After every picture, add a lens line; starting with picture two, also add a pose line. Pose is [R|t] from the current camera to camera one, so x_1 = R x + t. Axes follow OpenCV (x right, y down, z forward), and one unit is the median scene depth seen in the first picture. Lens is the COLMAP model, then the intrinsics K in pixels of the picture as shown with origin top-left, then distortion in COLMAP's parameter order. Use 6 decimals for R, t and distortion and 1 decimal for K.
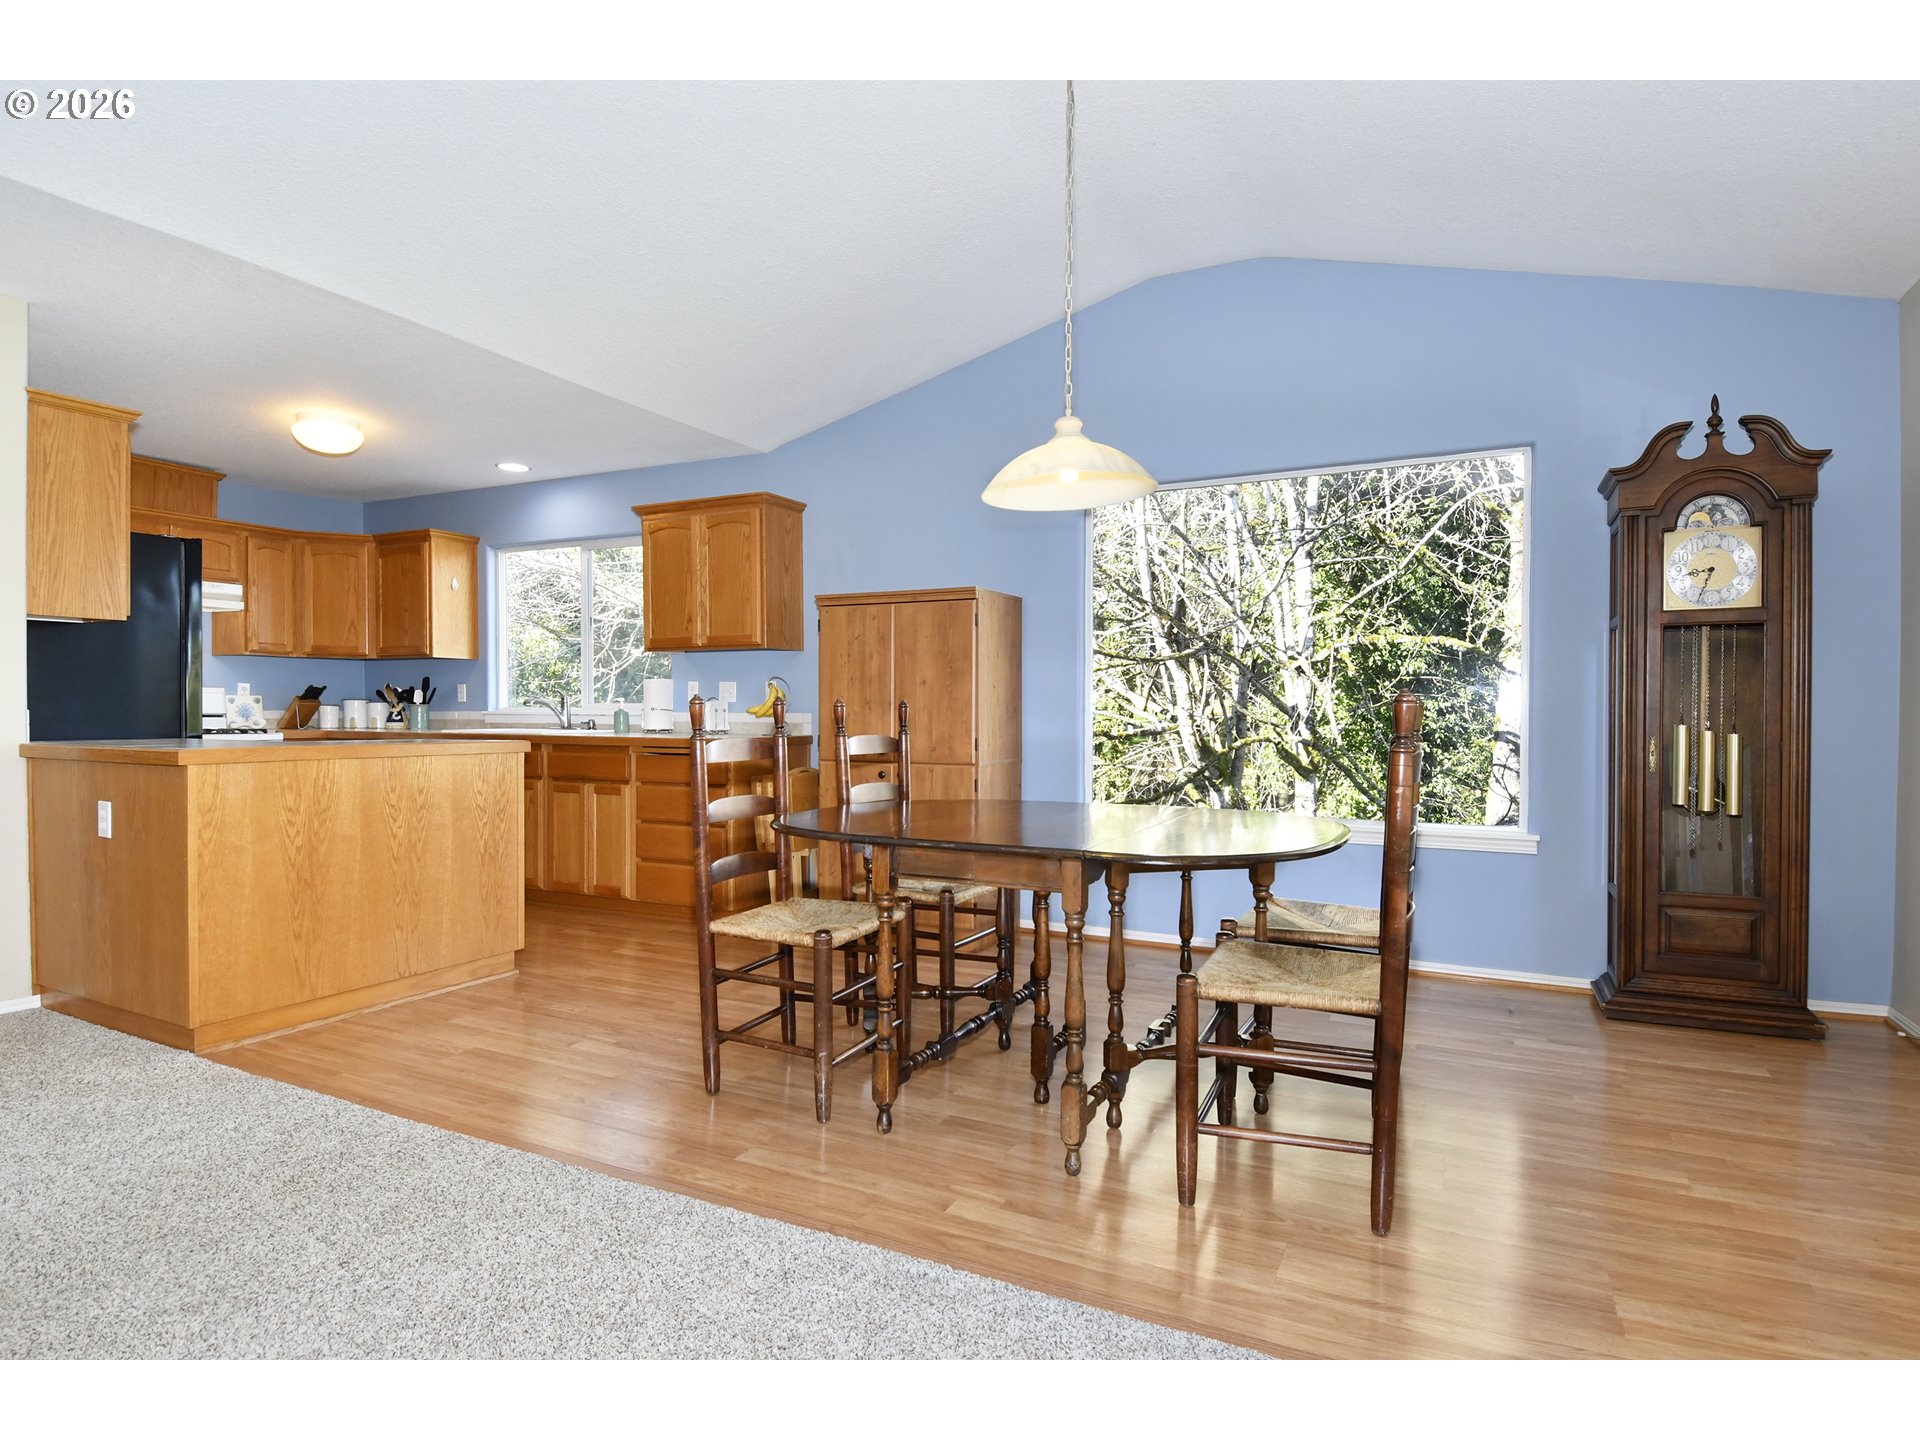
lens RADIAL K [[987.4, 0, 983.0], [0, 987.4, 723.8], [0, 0, 1]] dist [0.010082, -0.000520]
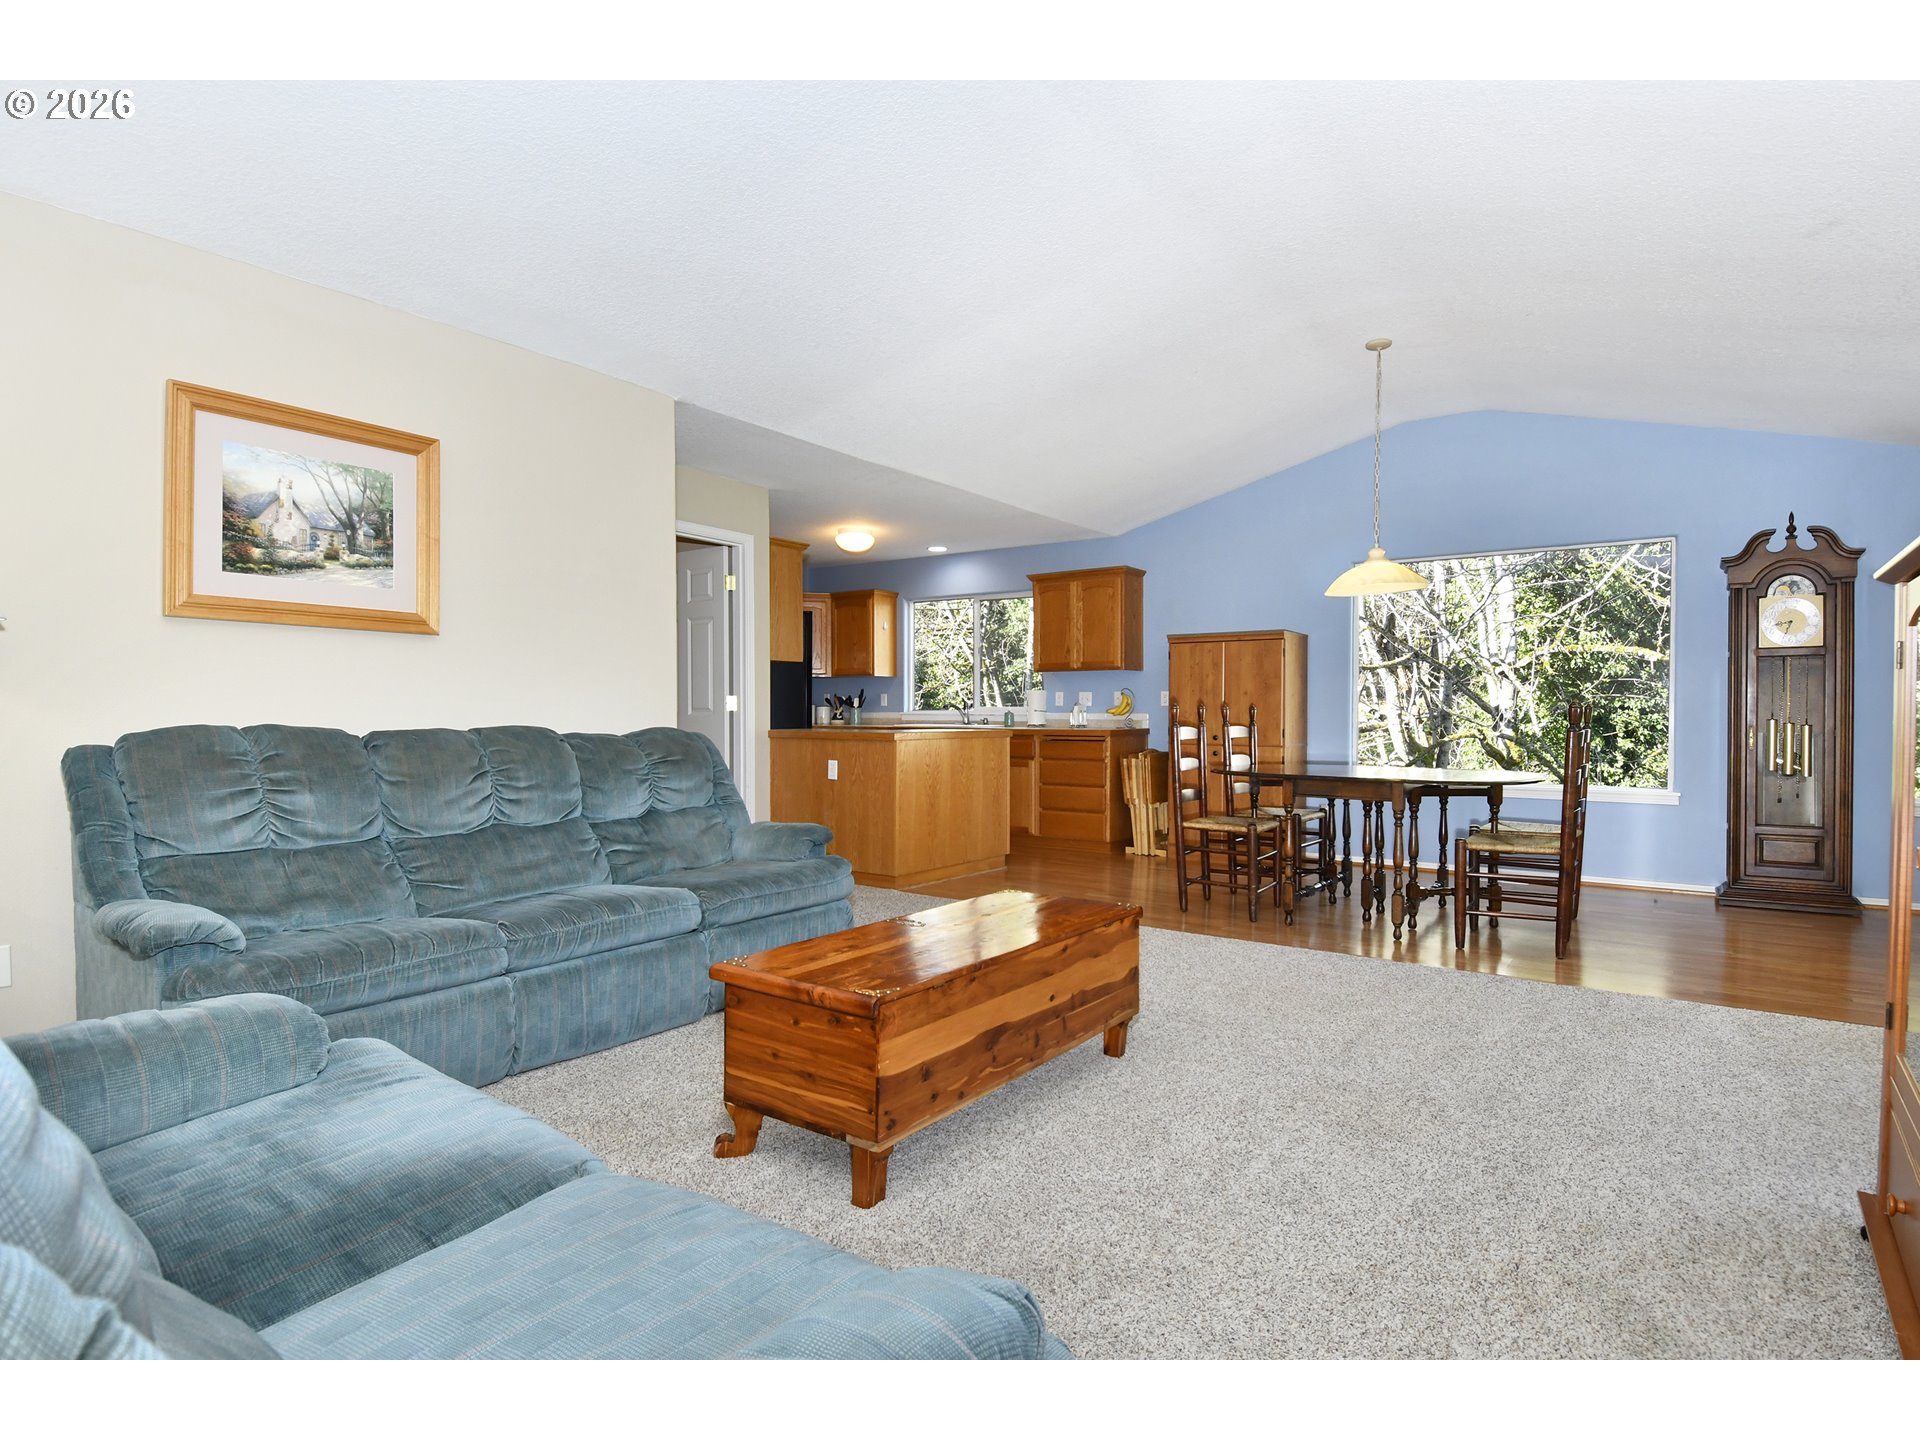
lens RADIAL K [[987.4, 0, 983.0], [0, 987.4, 723.8], [0, 0, 1]] dist [0.010082, -0.000520]
pose [[0.985706, 0.000206, -0.168477, -0.170459], [-0.000164, 1.000000, 0.000261, 0.004713], [0.168477, -0.000230, 0.985706, -0.495802]]
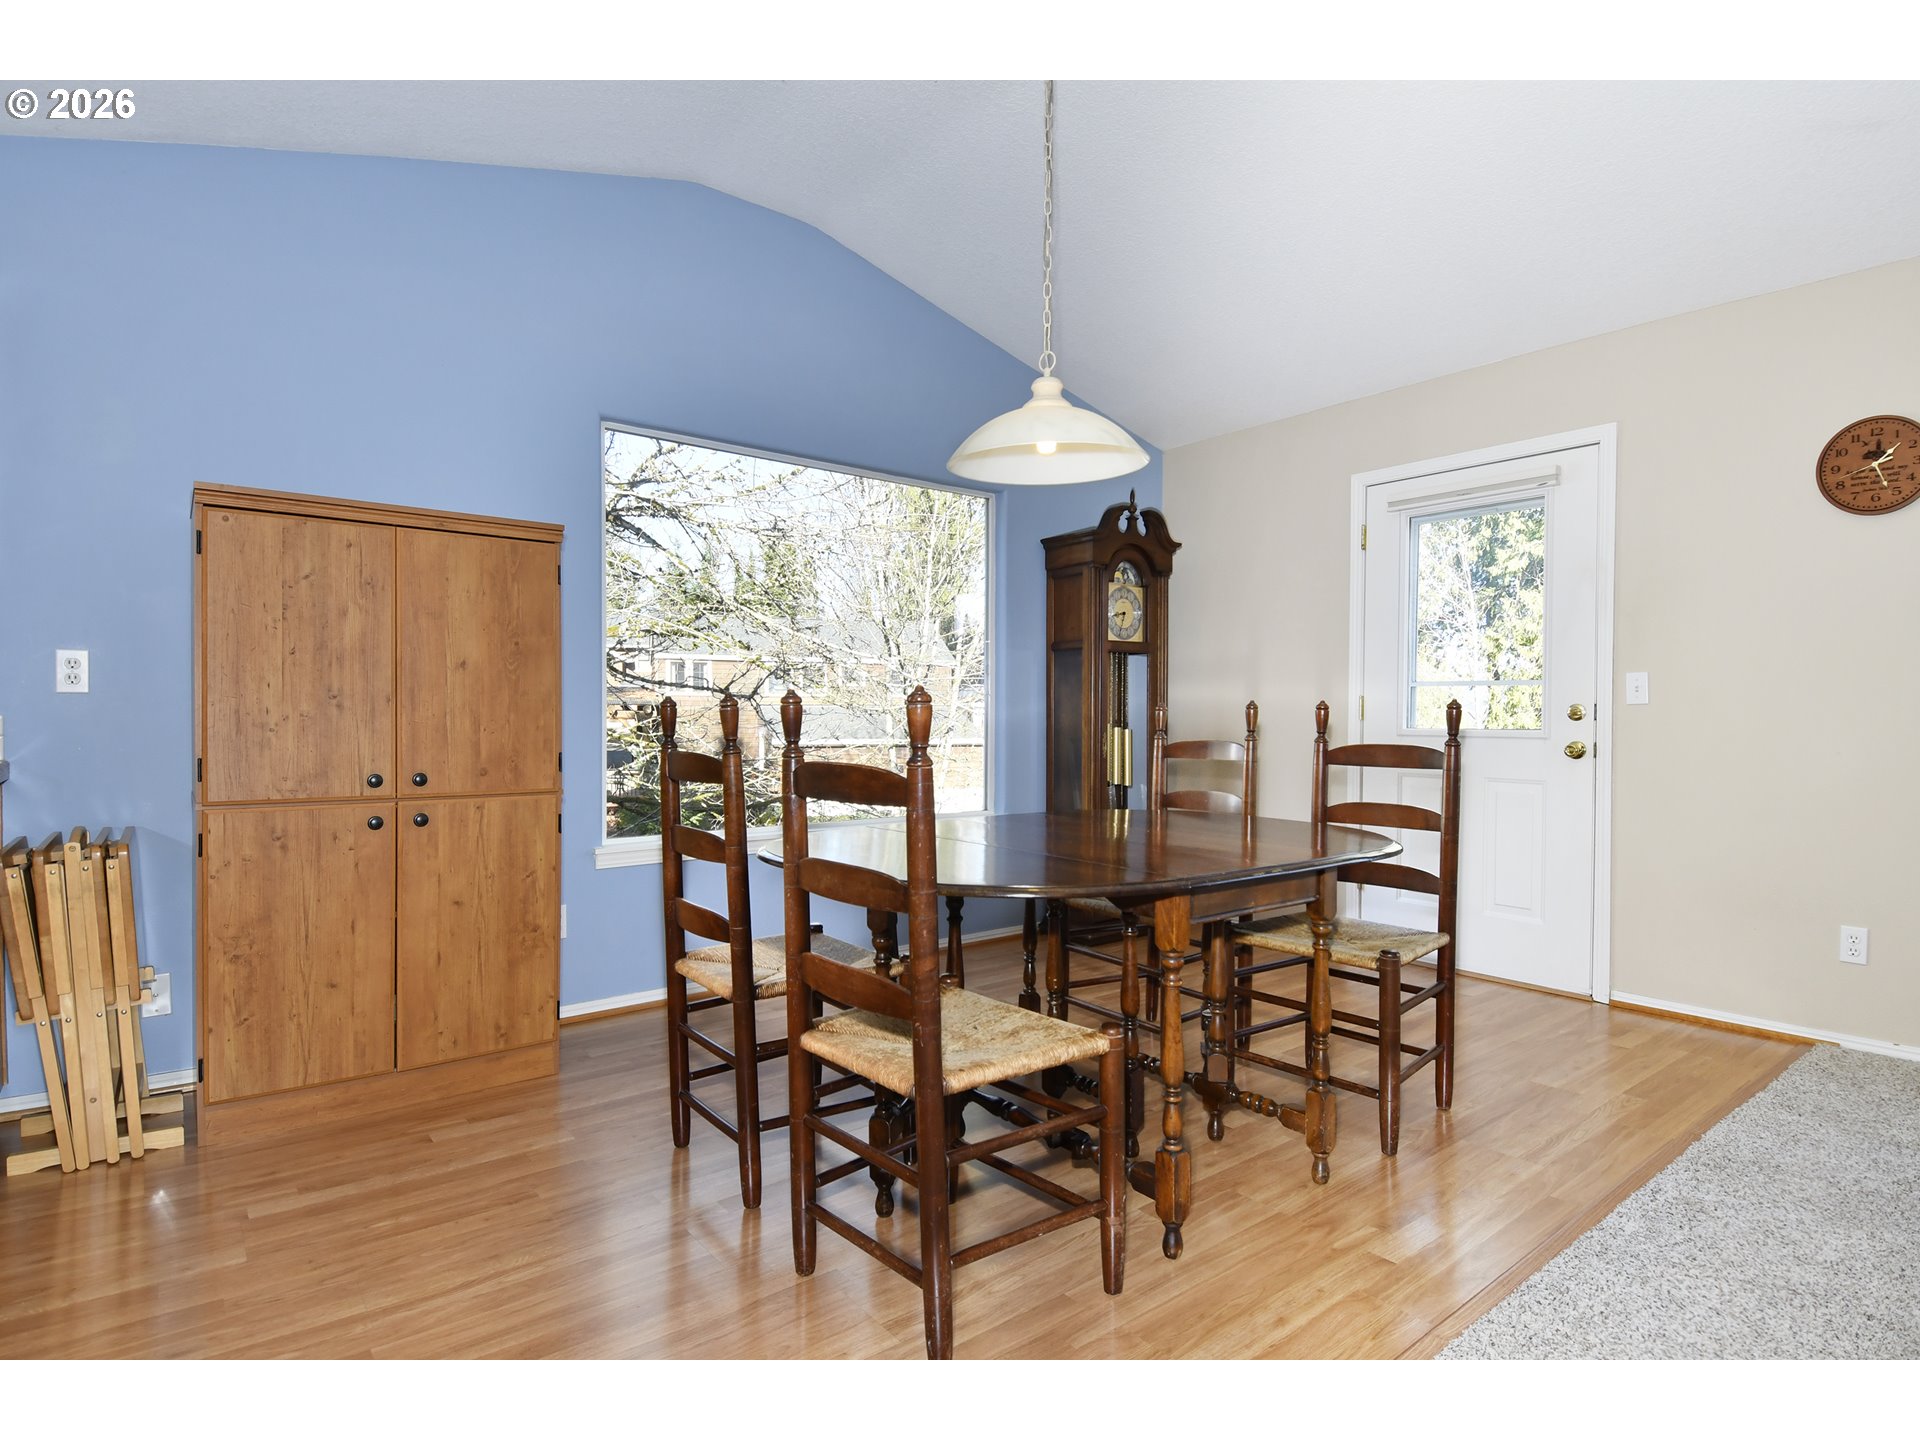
lens RADIAL K [[987.4, 0, 983.0], [0, 987.4, 723.8], [0, 0, 1]] dist [0.010082, -0.000520]
pose [[0.423477, -0.011096, 0.905839, -0.401270], [0.007331, 0.999934, 0.008821, -0.007291], [-0.905877, 0.002905, 0.423531, 0.375944]]
